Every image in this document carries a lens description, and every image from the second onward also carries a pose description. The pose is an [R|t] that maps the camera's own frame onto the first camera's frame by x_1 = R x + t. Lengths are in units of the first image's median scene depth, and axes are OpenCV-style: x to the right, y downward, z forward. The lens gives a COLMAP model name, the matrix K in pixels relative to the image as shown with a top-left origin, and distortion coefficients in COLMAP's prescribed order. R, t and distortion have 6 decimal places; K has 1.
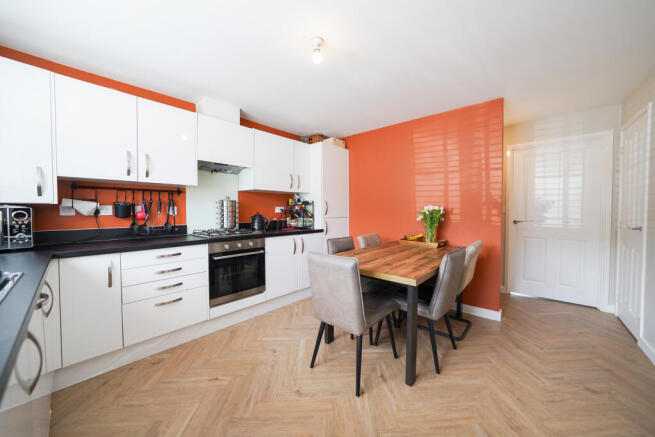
lens RADIAL K [[227.9, 0, 325.3], [0, 227.9, 215.8], [0, 0, 1]] dist [-0.020313, 0.000062]
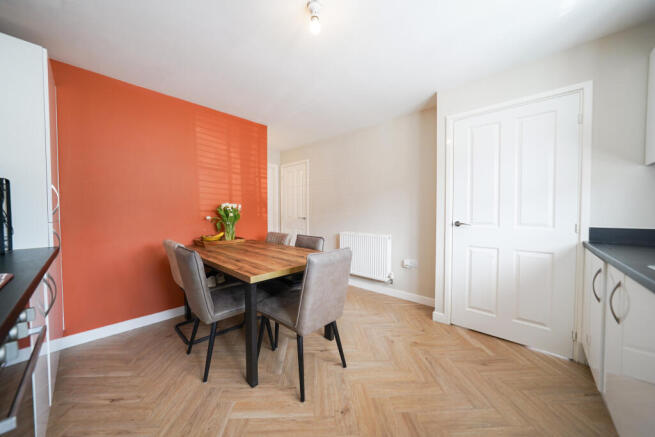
lens RADIAL K [[227.9, 0, 325.3], [0, 227.9, 215.8], [0, 0, 1]] dist [-0.020313, 0.000062]
pose [[0.022283, -0.015974, 0.999624, -0.562856], [0.023784, 0.999598, 0.015443, 0.005354], [-0.999469, 0.023431, 0.022654, 0.595529]]
